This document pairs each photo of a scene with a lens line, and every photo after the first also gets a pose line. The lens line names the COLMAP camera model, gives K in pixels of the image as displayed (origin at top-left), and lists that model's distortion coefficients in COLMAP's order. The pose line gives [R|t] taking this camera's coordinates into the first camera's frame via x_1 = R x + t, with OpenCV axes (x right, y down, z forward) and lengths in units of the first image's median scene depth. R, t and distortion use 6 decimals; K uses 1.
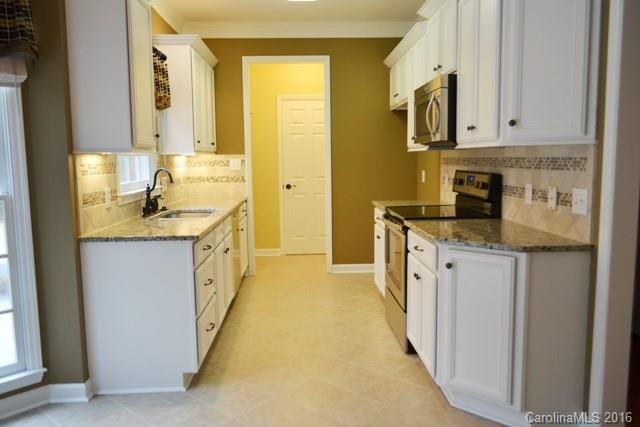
lens RADIAL K [[502.5, 0, 320.0], [0, 502.5, 213.5], [0, 0, 1]] dist [-0.012905, -0.001140]
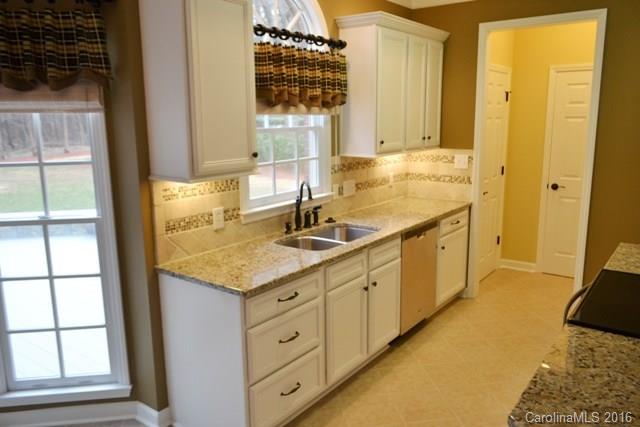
lens RADIAL K [[502.5, 0, 320.0], [0, 502.5, 213.5], [0, 0, 1]] dist [-0.012905, -0.001140]
pose [[0.775625, 0.125739, -0.618544, 0.295210], [-0.071589, 0.991158, 0.111716, -0.158577], [0.627122, -0.042369, 0.777768, 0.403035]]
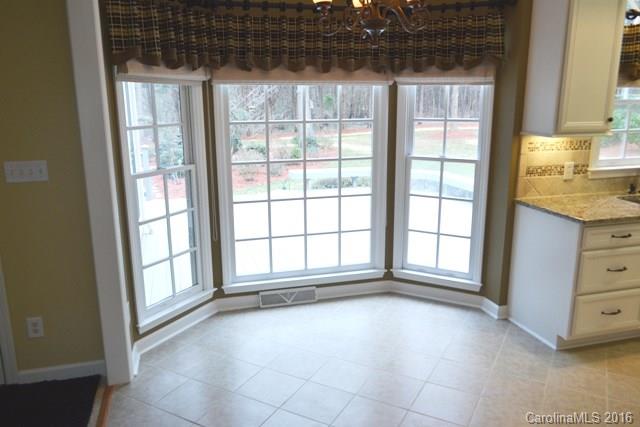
lens RADIAL K [[502.5, 0, 320.0], [0, 502.5, 213.5], [0, 0, 1]] dist [-0.012905, -0.001140]
pose [[0.237402, 0.236546, -0.942171, 0.553726], [-0.107471, 0.970341, 0.216539, -0.125463], [0.965448, 0.049849, 0.255782, 0.160808]]
